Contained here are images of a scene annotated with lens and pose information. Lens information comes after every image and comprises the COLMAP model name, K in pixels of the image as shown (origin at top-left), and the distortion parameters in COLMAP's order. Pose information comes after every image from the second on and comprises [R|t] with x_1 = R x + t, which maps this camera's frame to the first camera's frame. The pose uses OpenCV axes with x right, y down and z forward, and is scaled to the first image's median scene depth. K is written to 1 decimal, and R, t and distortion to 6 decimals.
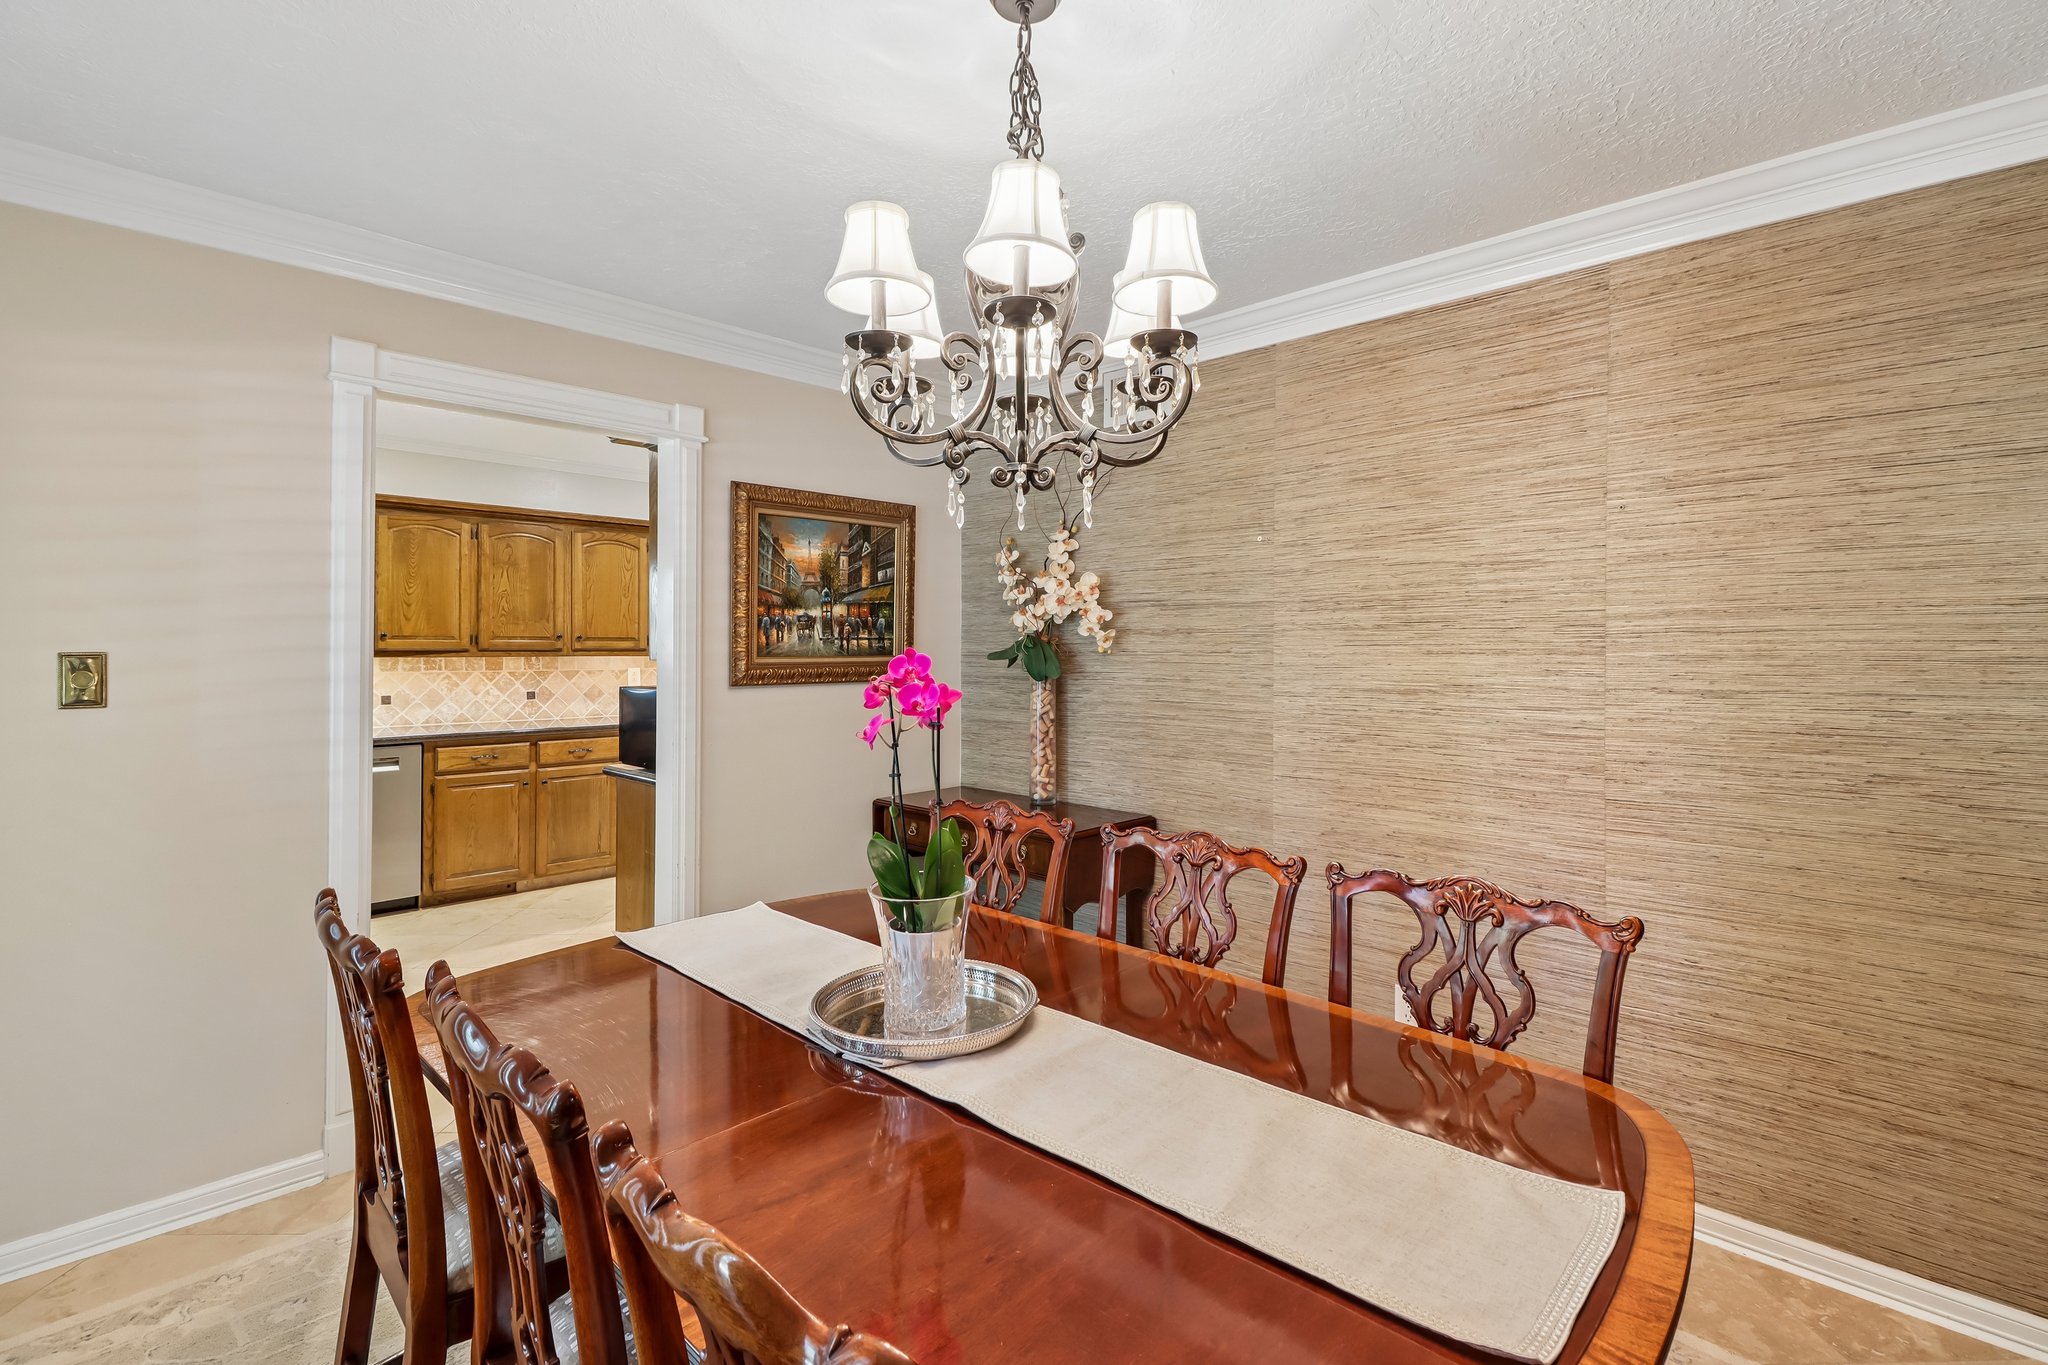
lens RADIAL K [[969.4, 0, 1046.7], [0, 969.4, 641.9], [0, 0, 1]] dist [0.010799, -0.005338]
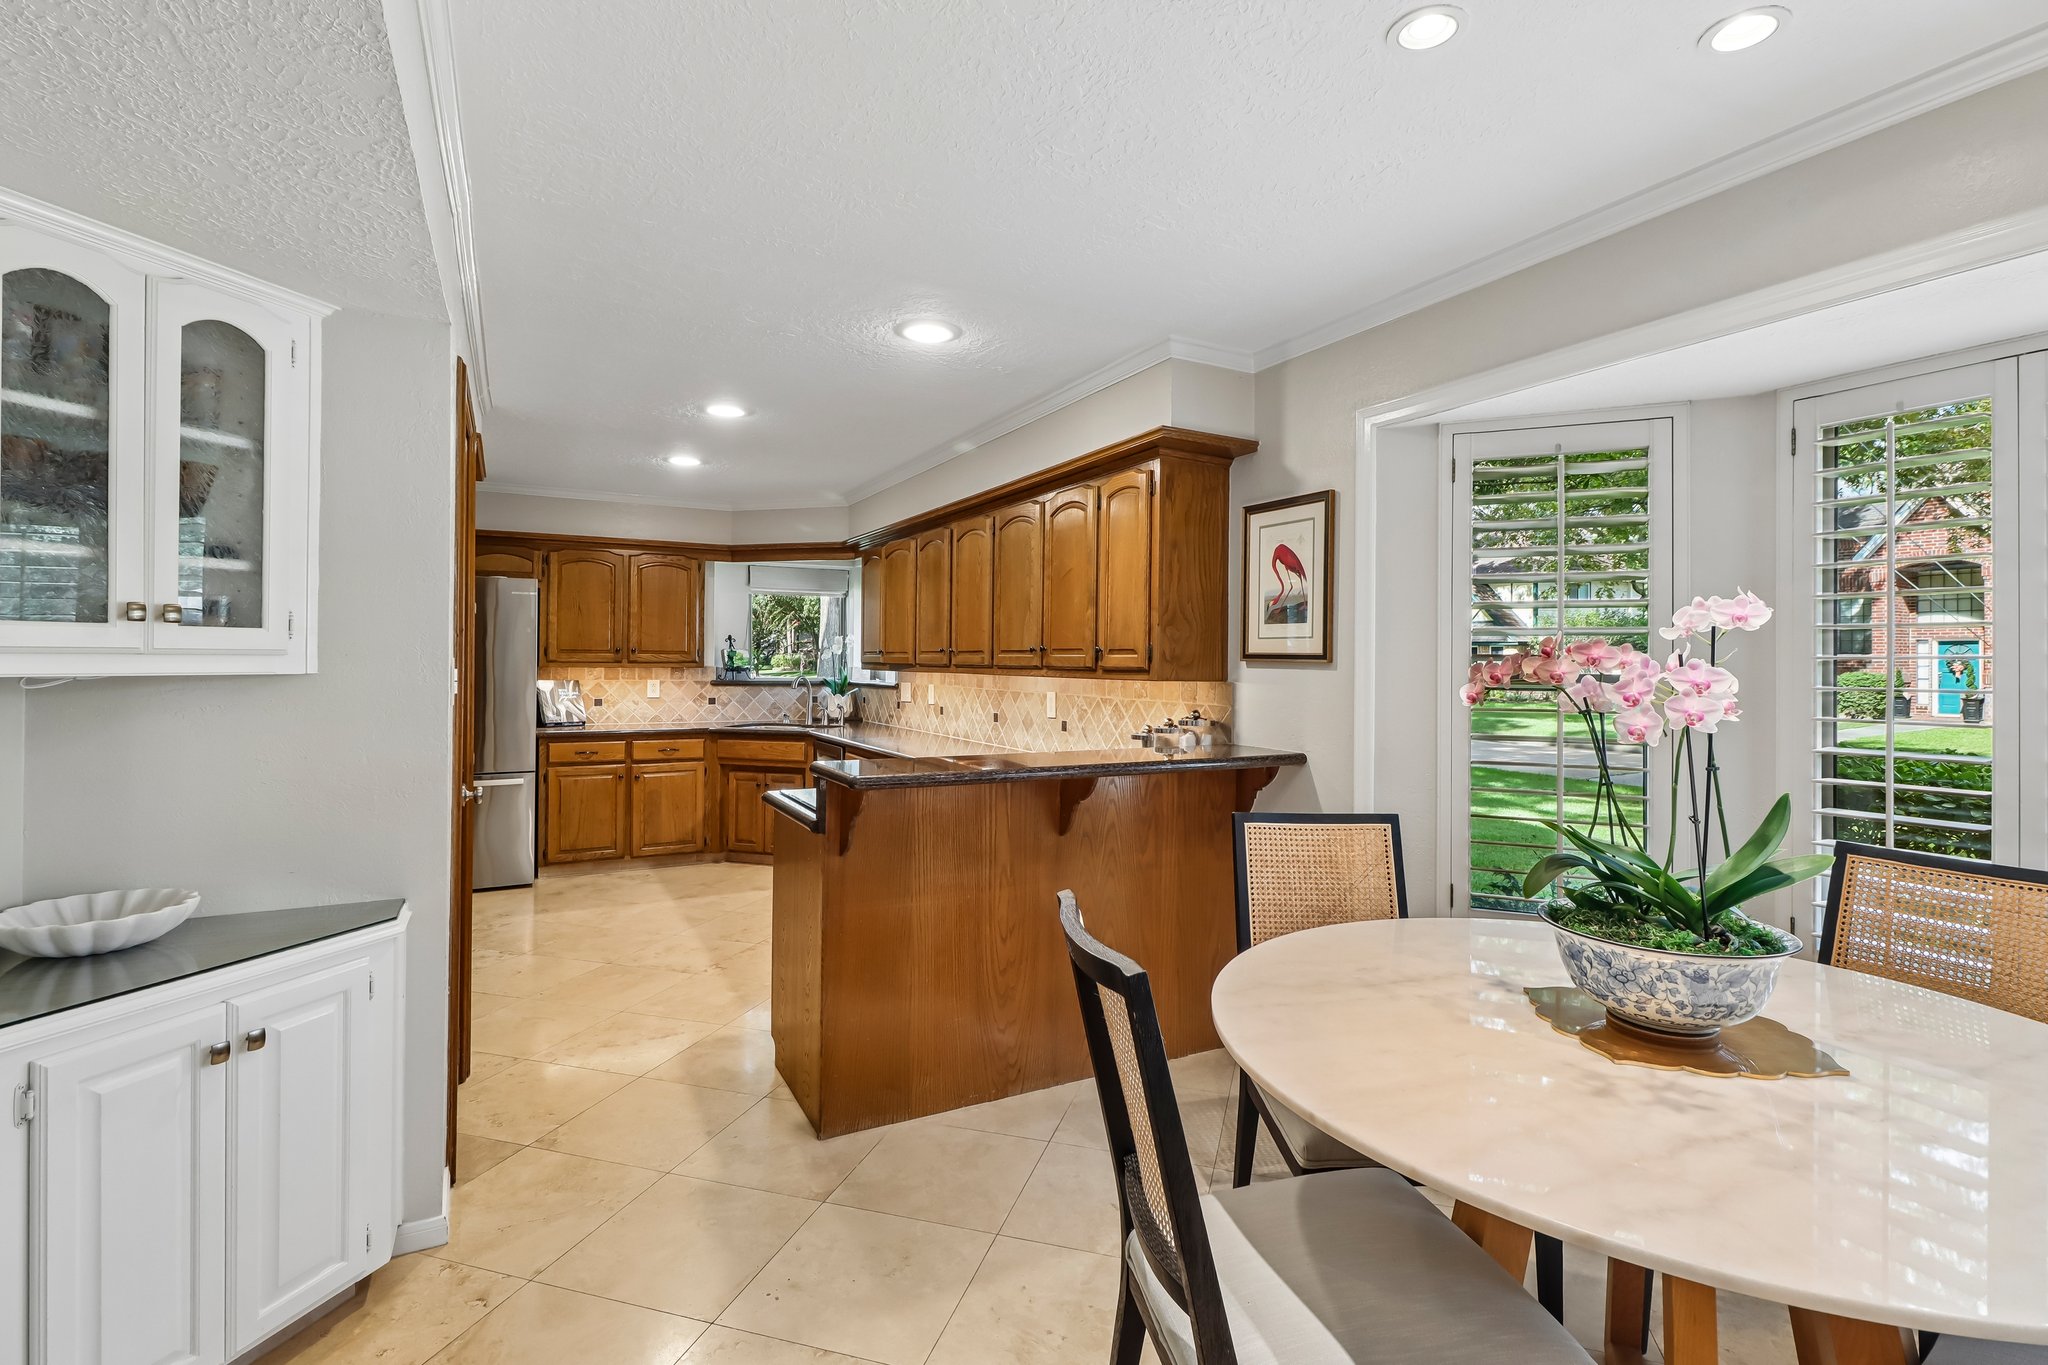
lens RADIAL K [[969.4, 0, 1039.8], [0, 969.4, 662.0], [0, 0, 1]] dist [0.010799, -0.005338]
pose [[-0.311745, -0.009572, -0.950118, 0.301763], [-0.010275, 0.999925, -0.006702, 0.009767], [0.950110, 0.007673, -0.311820, 1.326702]]
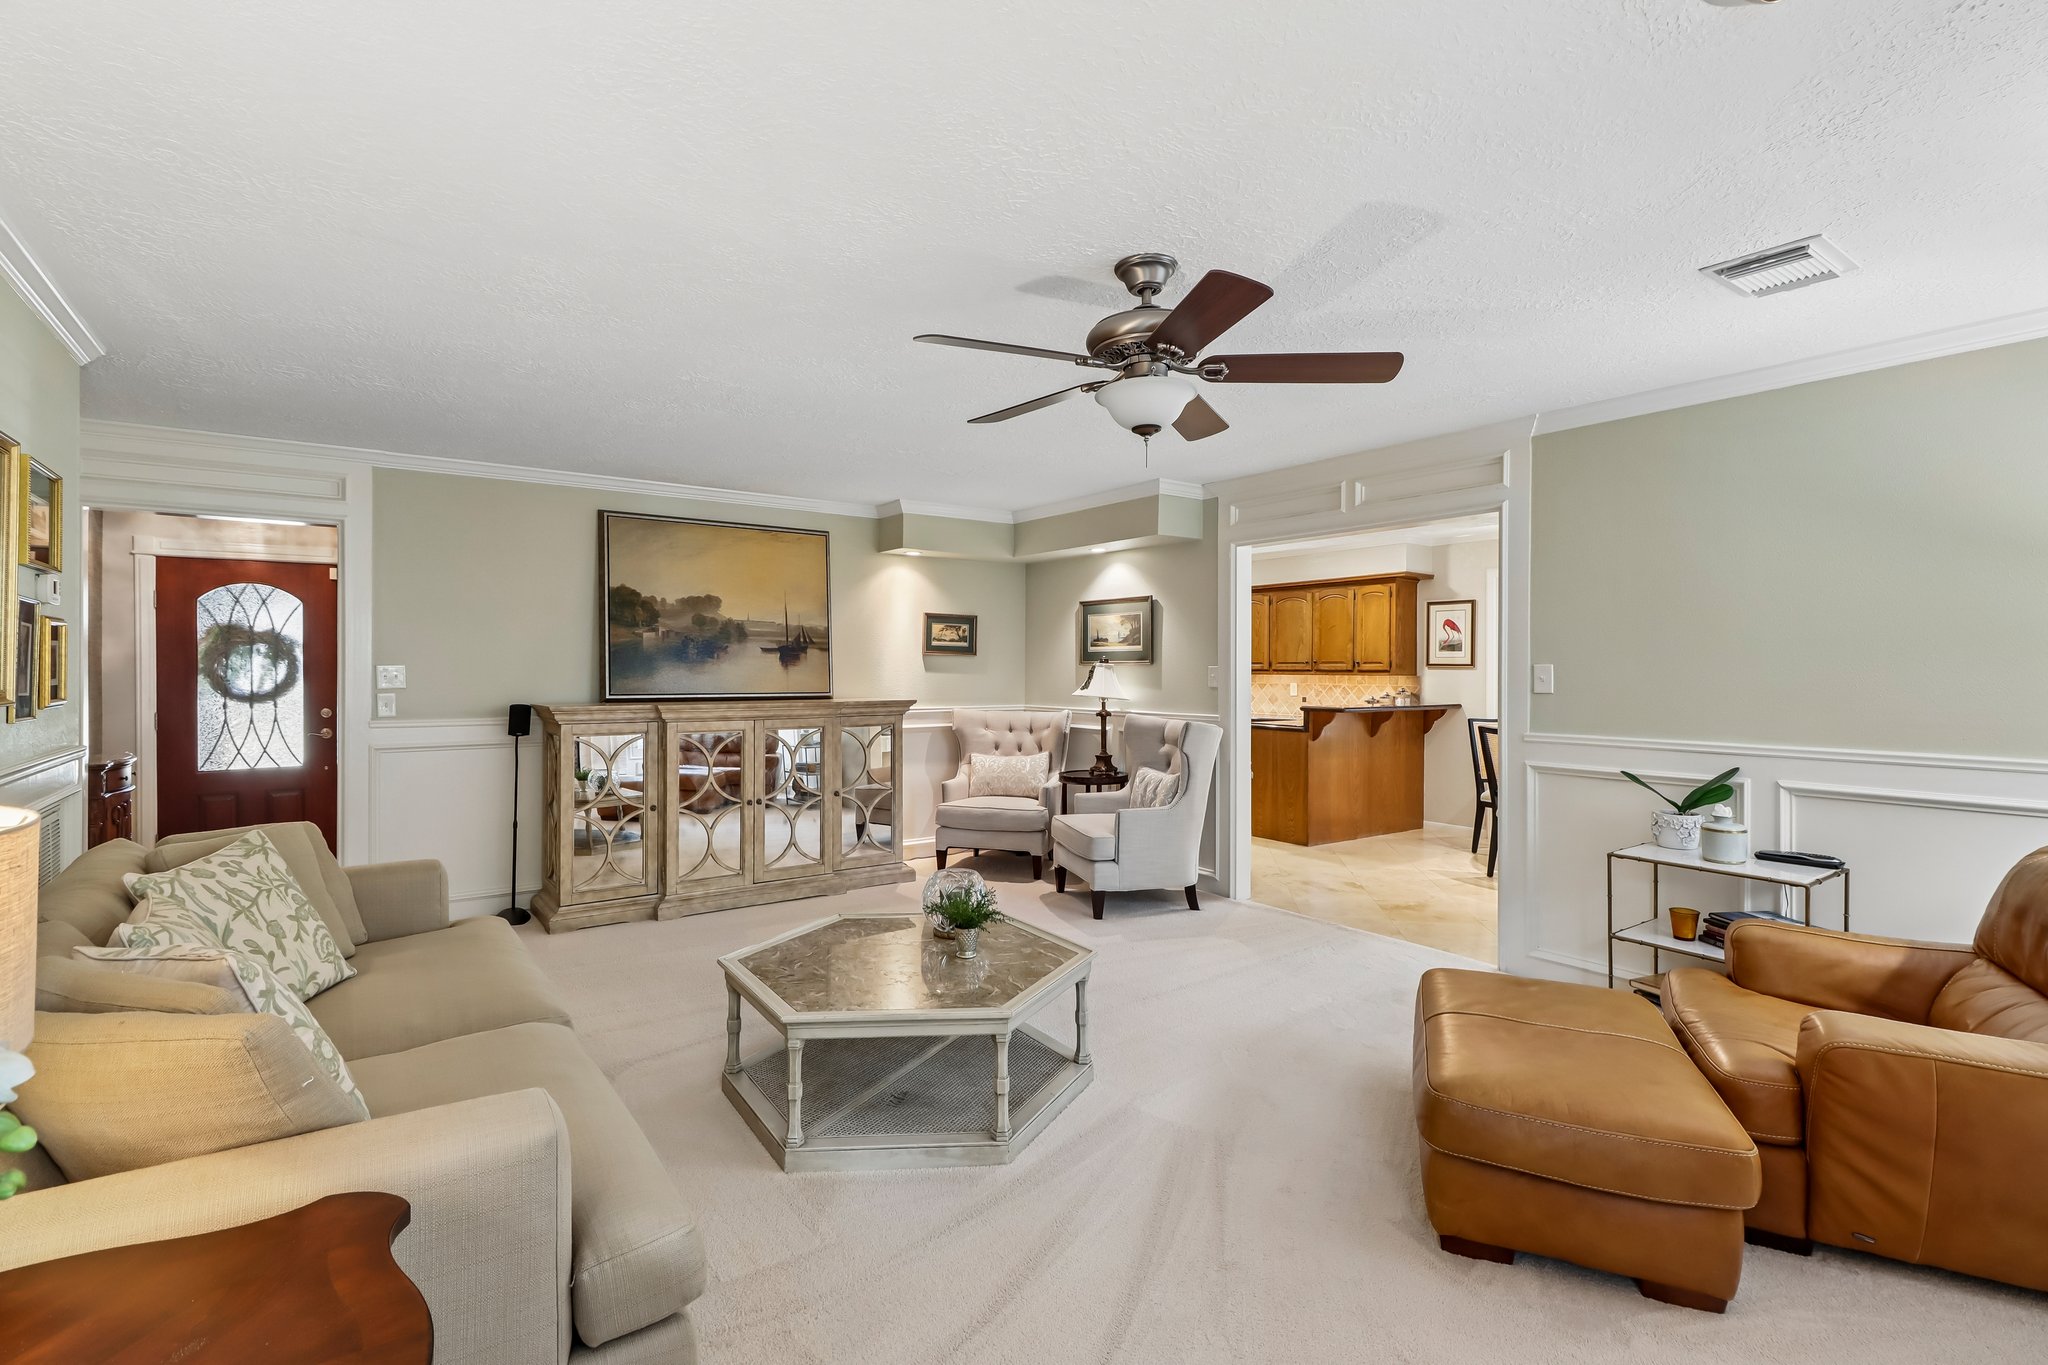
lens RADIAL K [[969.4, 0, 1016.3], [0, 969.4, 681.5], [0, 0, 1]] dist [0.010799, -0.005338]
pose [[-0.195663, 0.005275, -0.980657, 1.204261], [-0.001896, 0.999982, 0.005757, 0.018294], [0.980669, 0.002986, -0.195649, 0.950168]]
